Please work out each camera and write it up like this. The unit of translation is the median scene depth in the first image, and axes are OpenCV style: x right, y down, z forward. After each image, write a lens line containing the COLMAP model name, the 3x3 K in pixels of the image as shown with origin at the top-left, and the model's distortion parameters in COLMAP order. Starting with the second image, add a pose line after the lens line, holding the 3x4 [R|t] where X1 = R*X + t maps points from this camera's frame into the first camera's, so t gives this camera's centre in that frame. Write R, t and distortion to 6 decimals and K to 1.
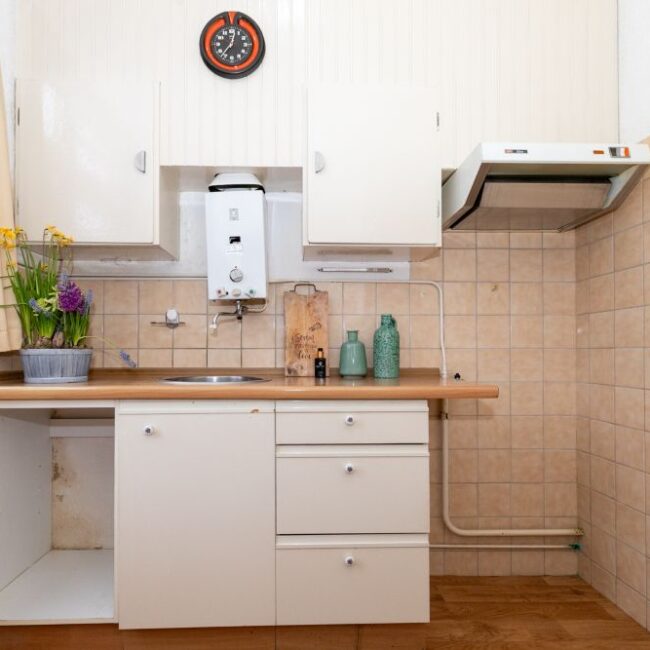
lens RADIAL K [[445.4, 0, 314.9], [0, 445.4, 345.7], [0, 0, 1]] dist [0.013492, -0.006517]
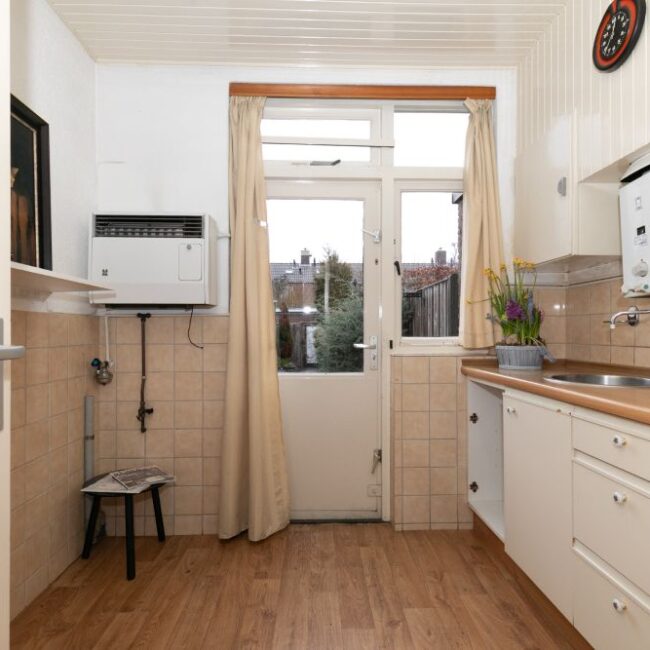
lens RADIAL K [[445.4, 0, 320.0], [0, 445.4, 327.2], [0, 0, 1]] dist [0.013492, -0.006517]
pose [[-0.006189, -0.010054, -0.999930, 0.683781], [0.012632, 0.999869, -0.010132, -0.035910], [0.999901, -0.012693, -0.006061, 0.321959]]
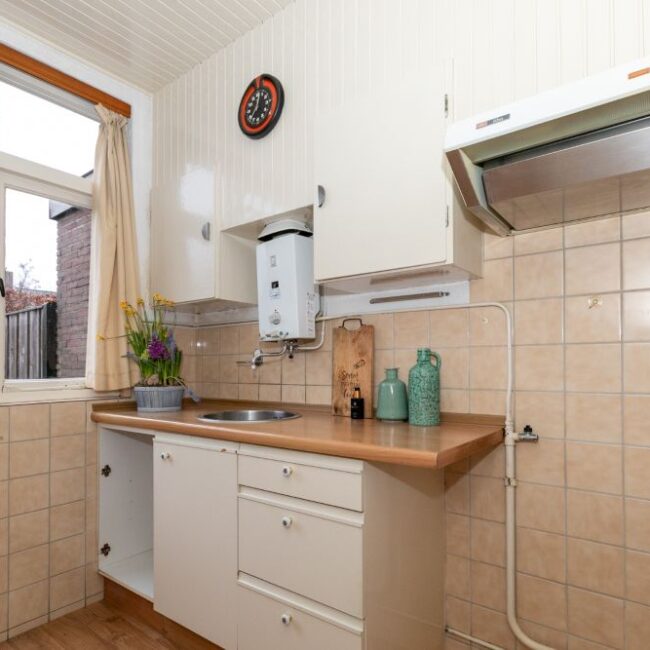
lens RADIAL K [[445.4, 0, 325.6], [0, 445.4, 359.7], [0, 0, 1]] dist [0.013492, -0.006517]
pose [[0.778453, -0.013313, -0.627562, 0.539518], [0.012693, 0.999904, -0.005467, -0.047386], [0.627575, -0.003710, 0.778547, 0.227817]]
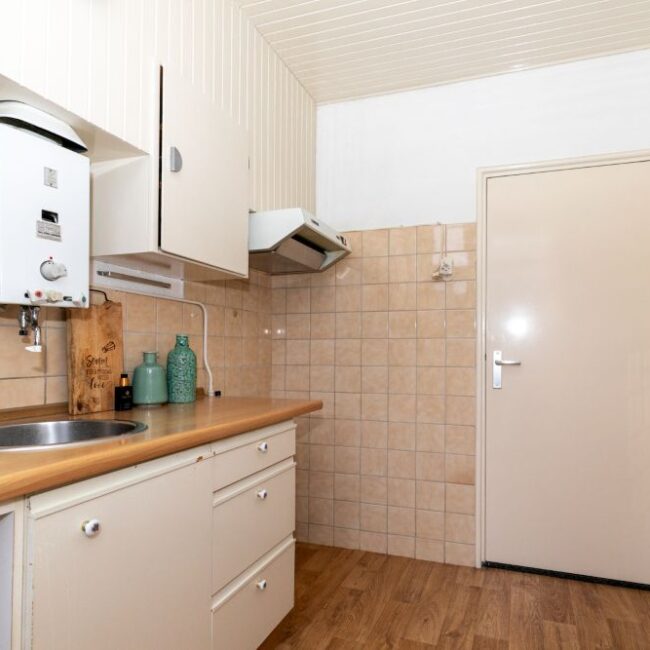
lens RADIAL K [[445.4, 0, 343.9], [0, 445.4, 344.1], [0, 0, 1]] dist [0.013492, -0.006517]
pose [[0.379321, 0.017291, 0.925104, -0.576410], [-0.017888, 0.999776, -0.011352, -0.045788], [-0.925092, -0.012242, 0.379545, 0.320754]]
